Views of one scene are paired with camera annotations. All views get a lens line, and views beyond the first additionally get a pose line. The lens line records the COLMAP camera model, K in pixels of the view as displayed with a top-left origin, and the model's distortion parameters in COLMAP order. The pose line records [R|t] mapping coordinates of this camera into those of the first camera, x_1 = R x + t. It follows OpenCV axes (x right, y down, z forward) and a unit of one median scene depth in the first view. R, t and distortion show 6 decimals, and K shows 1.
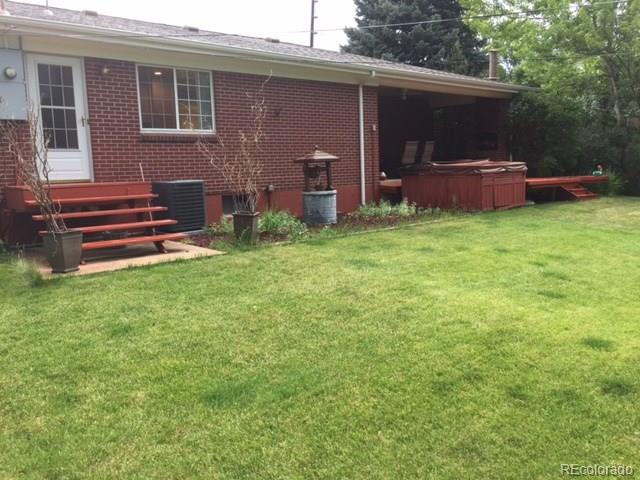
lens RADIAL K [[539.1, 0, 318.8], [0, 539.1, 237.4], [0, 0, 1]] dist [0.006388, -0.029673]
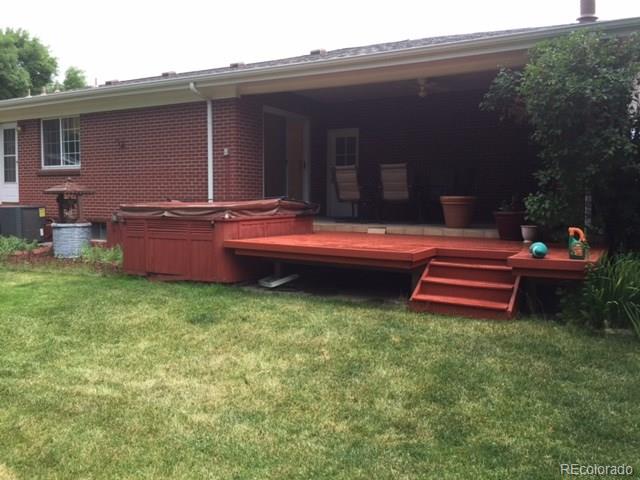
lens RADIAL K [[539.1, 0, 319.2], [0, 539.1, 242.4], [0, 0, 1]] dist [0.006388, -0.029673]
pose [[0.392127, 0.110290, -0.913276, 1.121928], [-0.128415, 0.989629, 0.064374, -0.178496], [0.910904, 0.092036, 0.402224, 1.040512]]
